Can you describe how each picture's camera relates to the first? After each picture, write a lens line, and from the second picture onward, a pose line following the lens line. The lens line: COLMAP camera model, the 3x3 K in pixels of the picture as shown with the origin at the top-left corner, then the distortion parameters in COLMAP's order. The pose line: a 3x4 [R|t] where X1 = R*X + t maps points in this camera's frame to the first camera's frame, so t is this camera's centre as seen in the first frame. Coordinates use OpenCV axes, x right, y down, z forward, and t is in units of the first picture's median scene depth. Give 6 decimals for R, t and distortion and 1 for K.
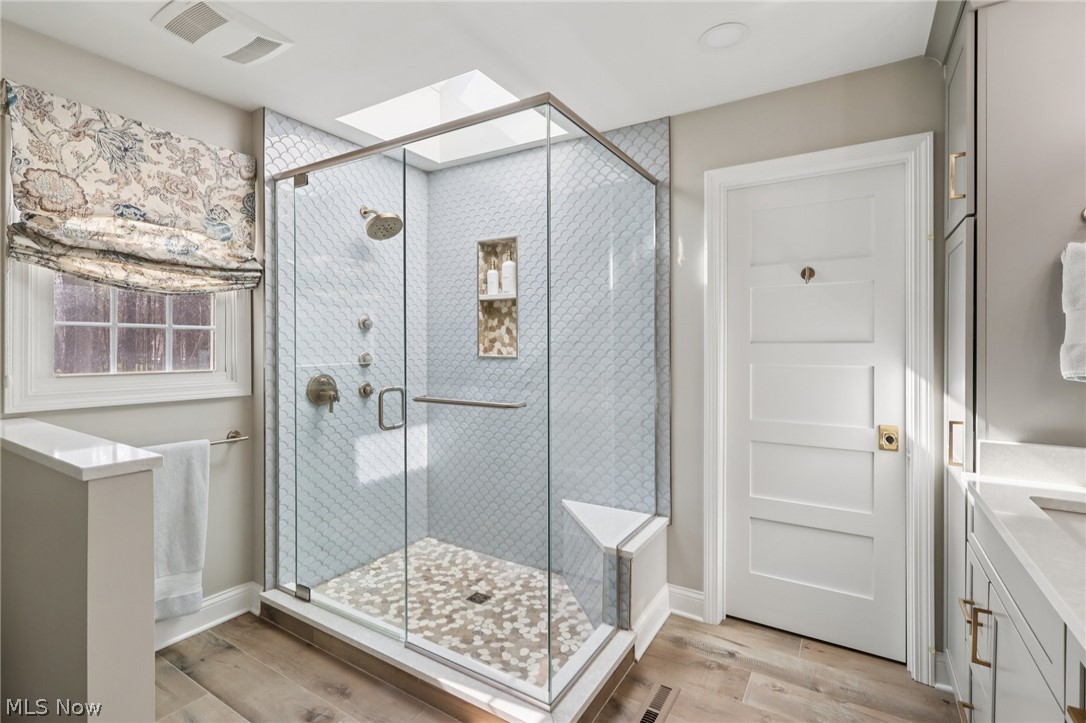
lens RADIAL K [[505.0, 0, 546.9], [0, 505.0, 347.5], [0, 0, 1]] dist [-0.000257, 0.000935]
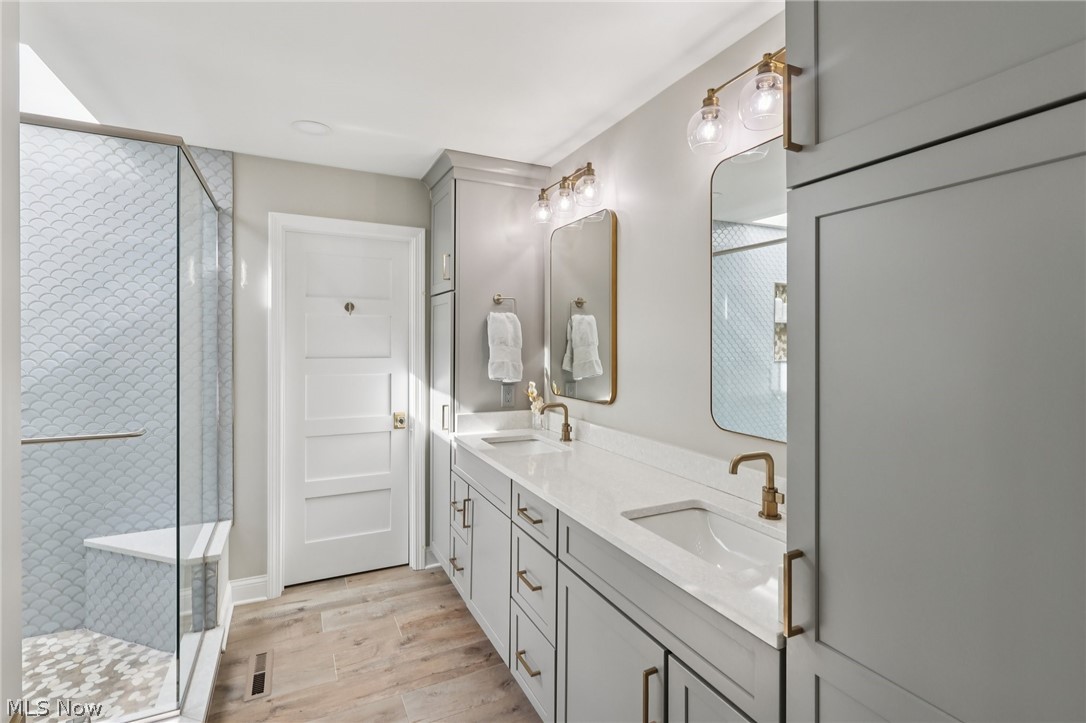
lens RADIAL K [[509.0, 0, 537.4], [0, 509.0, 339.9], [0, 0, 1]] dist [-0.003308, 0.000997]
pose [[0.536834, 0.006615, 0.843662, -0.369086], [-0.001596, 0.999975, -0.006825, -0.049707], [-0.843687, 0.002318, 0.536831, -0.162778]]
